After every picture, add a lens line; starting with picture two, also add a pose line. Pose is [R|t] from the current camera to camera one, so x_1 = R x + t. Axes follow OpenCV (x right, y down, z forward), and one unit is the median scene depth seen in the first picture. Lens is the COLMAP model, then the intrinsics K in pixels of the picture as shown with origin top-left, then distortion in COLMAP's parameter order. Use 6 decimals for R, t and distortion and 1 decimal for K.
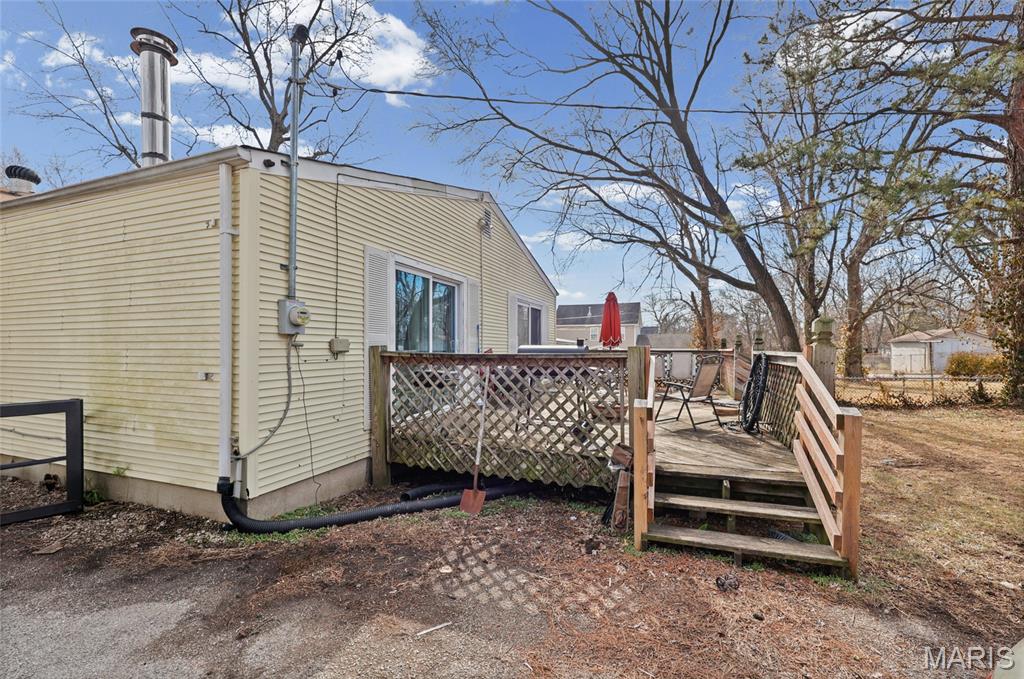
lens RADIAL K [[426.0, 0, 527.3], [0, 426.0, 346.0], [0, 0, 1]] dist [0.002096, 0.000260]
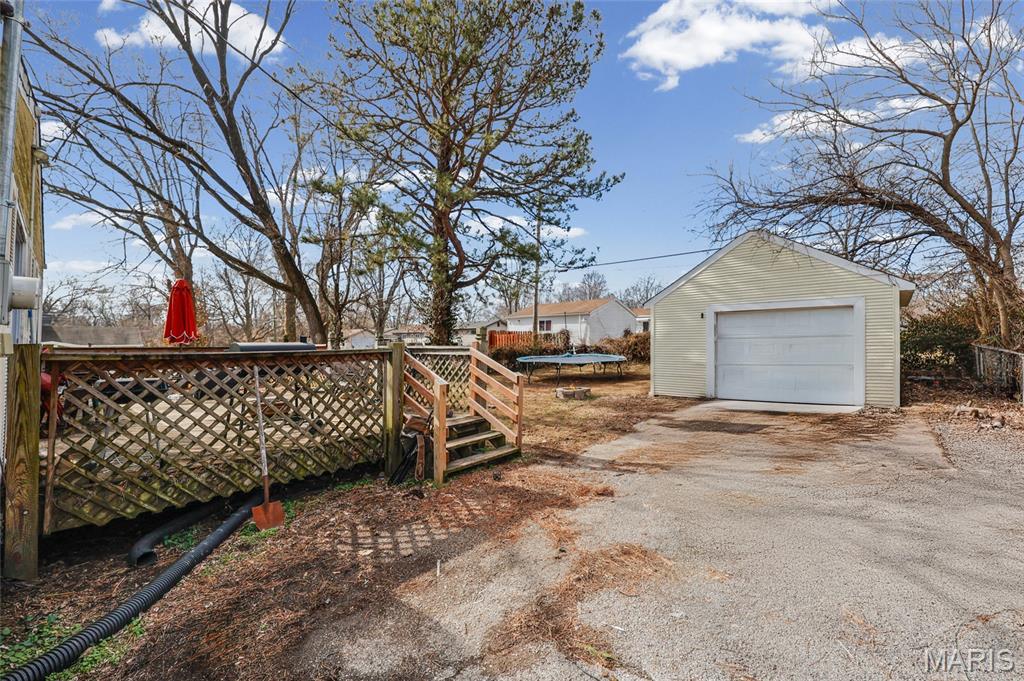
lens RADIAL K [[412.3, 0, 505.6], [0, 412.3, 353.3], [0, 0, 1]] dist [0.000742, -0.000160]
pose [[0.391681, -0.029415, 0.919631, -0.695615], [0.001516, 0.999508, 0.031325, -0.004492], [-0.920100, -0.010876, 0.391533, 0.194293]]
